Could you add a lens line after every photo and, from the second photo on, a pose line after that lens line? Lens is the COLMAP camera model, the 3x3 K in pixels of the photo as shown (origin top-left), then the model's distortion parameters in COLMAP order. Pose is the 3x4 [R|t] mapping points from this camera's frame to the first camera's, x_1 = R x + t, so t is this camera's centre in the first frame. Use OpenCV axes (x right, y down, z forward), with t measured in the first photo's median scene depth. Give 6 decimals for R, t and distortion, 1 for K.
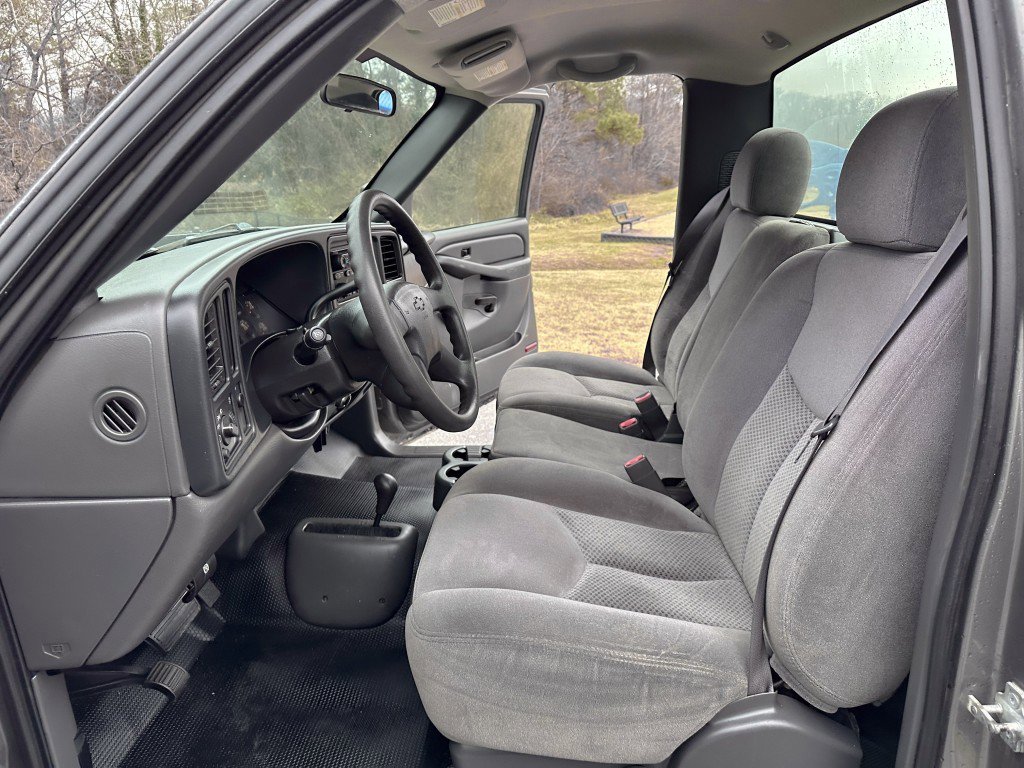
lens RADIAL K [[705.5, 0, 506.8], [0, 705.5, 411.1], [0, 0, 1]] dist [0.069956, -0.096016]
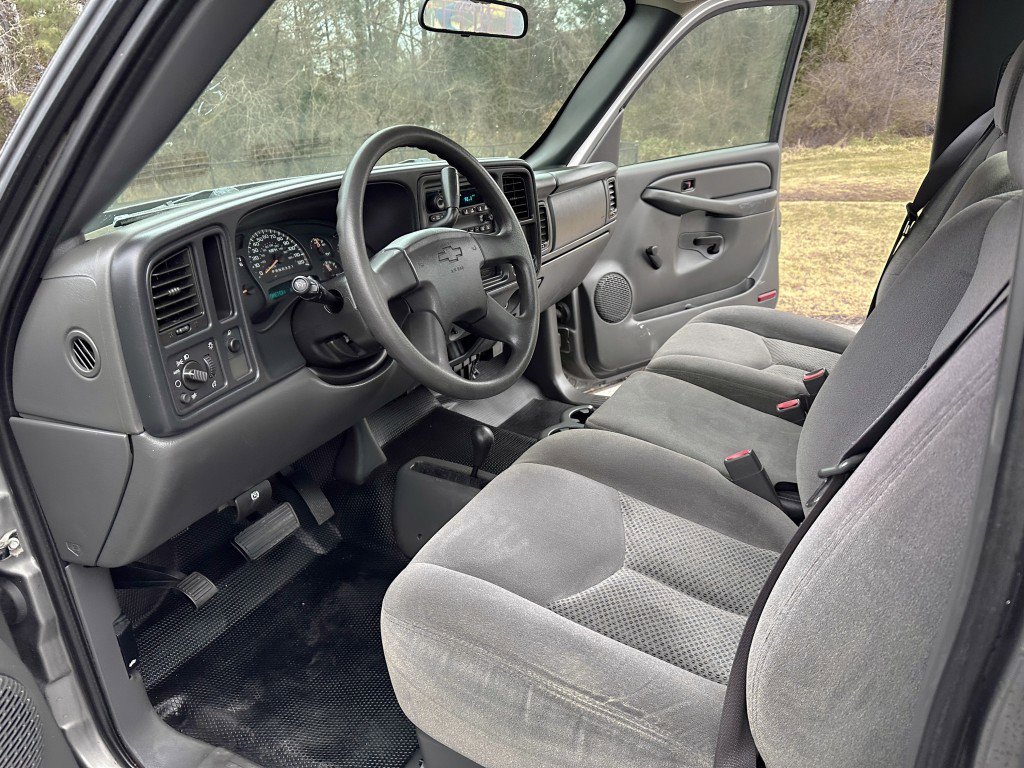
lens RADIAL K [[705.5, 0, 506.8], [0, 705.5, 411.1], [0, 0, 1]] dist [0.069956, -0.096016]
pose [[0.909974, 0.132271, -0.393004, 0.230249], [-0.094153, 0.988913, 0.114828, -0.044618], [0.403835, -0.067488, 0.912339, 0.130561]]
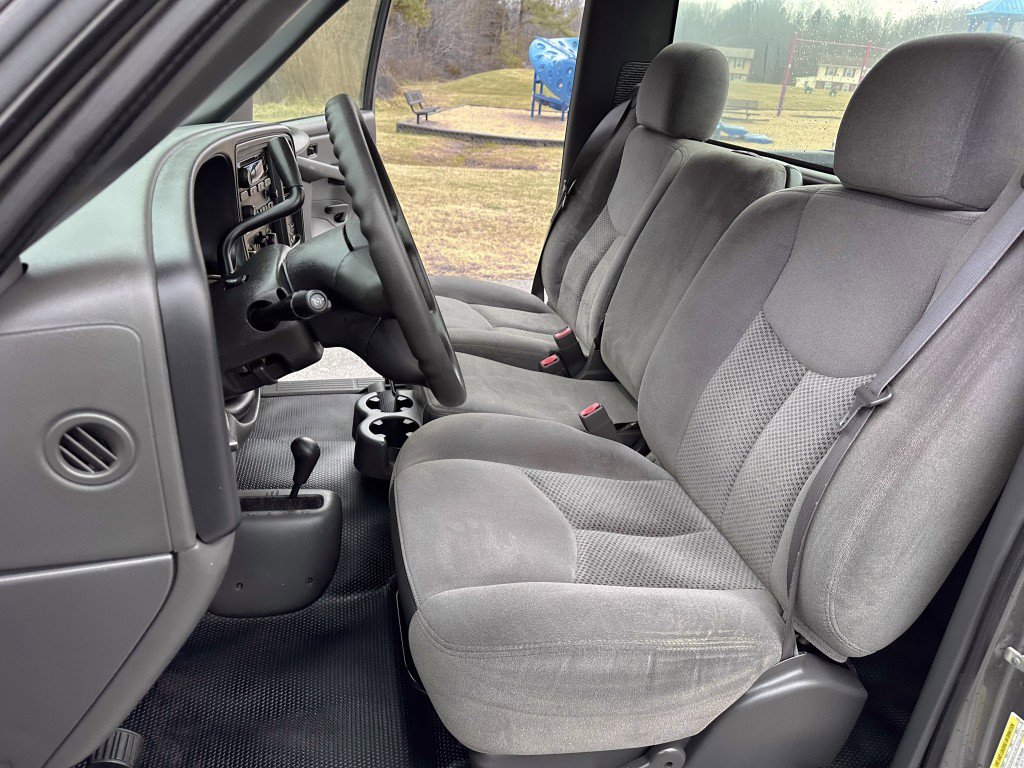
lens RADIAL K [[701.0, 0, 517.0], [0, 701.0, 416.4], [0, 0, 1]] dist [0.097443, -0.138637]
pose [[0.953996, -0.058233, 0.294110, -0.172979], [0.014474, 0.988758, 0.148820, -0.056695], [-0.299470, -0.137717, 0.944114, 0.126852]]
